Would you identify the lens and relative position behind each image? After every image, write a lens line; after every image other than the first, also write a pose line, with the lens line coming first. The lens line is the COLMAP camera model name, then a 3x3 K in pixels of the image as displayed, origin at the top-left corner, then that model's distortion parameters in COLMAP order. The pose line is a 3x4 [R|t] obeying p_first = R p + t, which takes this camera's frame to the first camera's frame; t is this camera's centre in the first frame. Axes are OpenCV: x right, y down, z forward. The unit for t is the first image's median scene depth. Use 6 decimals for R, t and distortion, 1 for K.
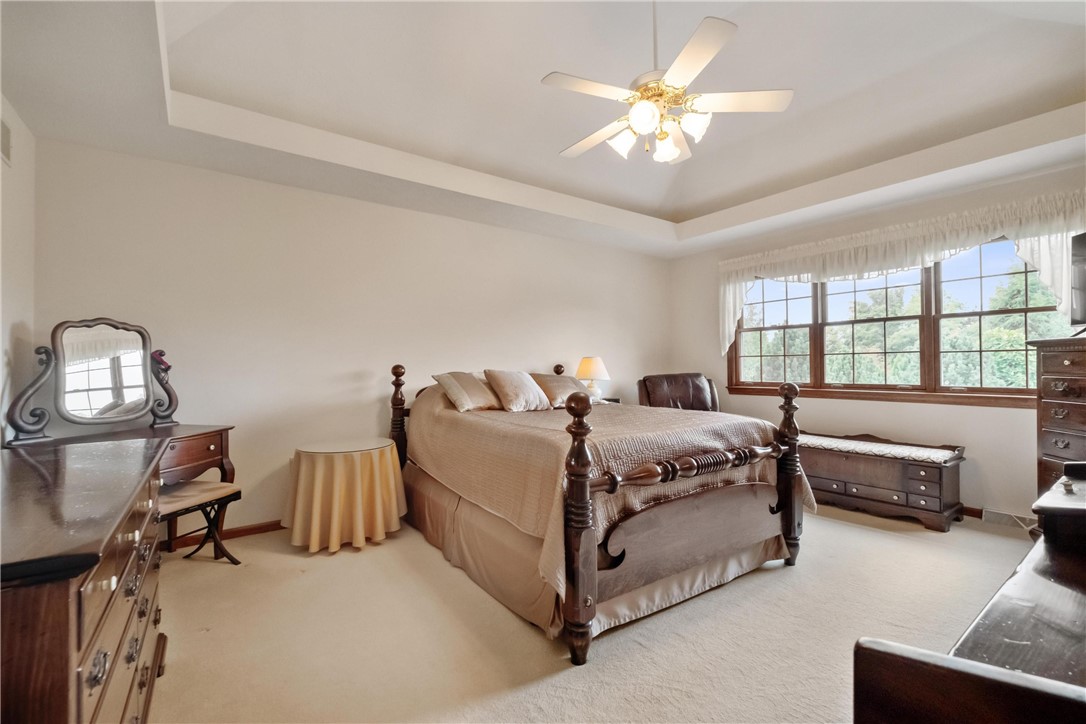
lens RADIAL K [[493.5, 0, 540.8], [0, 493.5, 365.5], [0, 0, 1]] dist [0.000659, 0.000029]
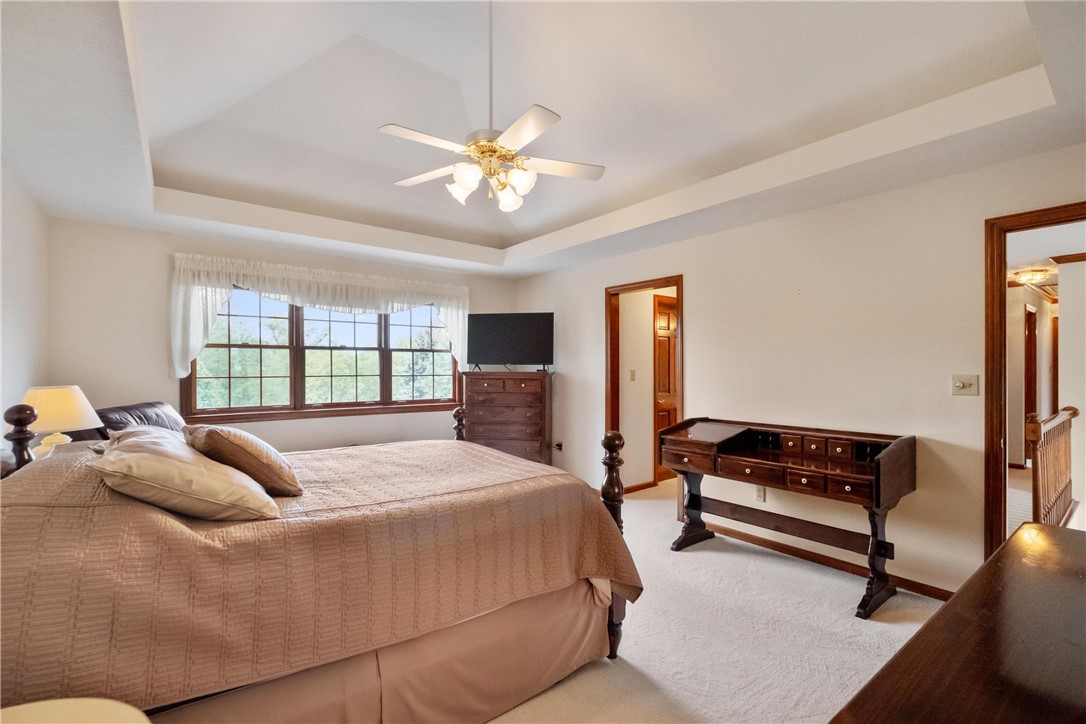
lens RADIAL K [[485.9, 0, 549.2], [0, 485.9, 365.6], [0, 0, 1]] dist [0.000399, 0.000006]
pose [[-0.080408, 0.041076, 0.995915, -0.510235], [0.019789, 0.999019, -0.039606, 0.005833], [-0.996566, 0.016523, -0.081142, 0.589426]]
